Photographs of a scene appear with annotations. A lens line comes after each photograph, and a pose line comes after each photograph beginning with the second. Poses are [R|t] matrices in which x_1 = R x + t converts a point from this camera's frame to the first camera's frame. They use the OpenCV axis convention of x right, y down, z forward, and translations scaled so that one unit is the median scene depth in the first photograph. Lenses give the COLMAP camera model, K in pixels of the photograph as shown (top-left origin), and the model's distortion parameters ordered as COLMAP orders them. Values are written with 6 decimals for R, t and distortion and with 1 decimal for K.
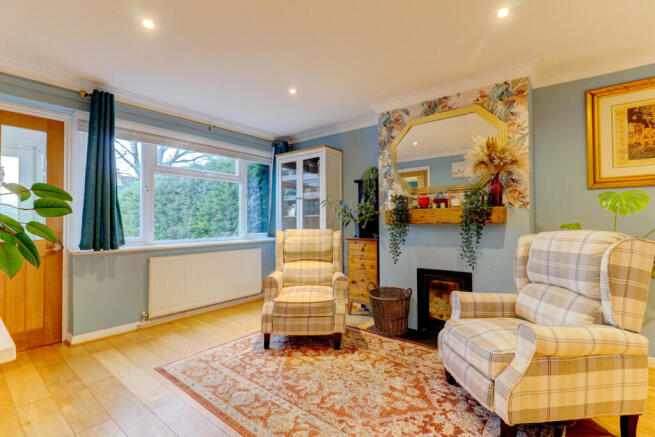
lens RADIAL K [[307.7, 0, 332.1], [0, 307.7, 219.0], [0, 0, 1]] dist [0.000650, -0.001127]
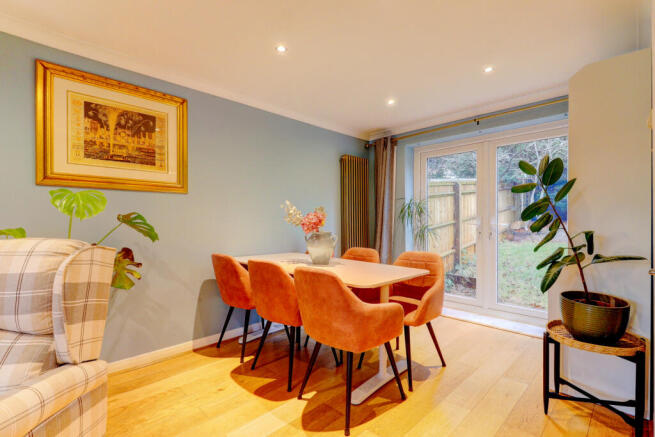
lens RADIAL K [[307.7, 0, 332.1], [0, 307.7, 219.0], [0, 0, 1]] dist [0.000650, -0.001127]
pose [[0.109876, 0.008595, 0.993908, 0.161065], [-0.010210, 0.999920, -0.007518, -0.009716], [-0.993893, -0.009322, 0.109955, 0.194283]]
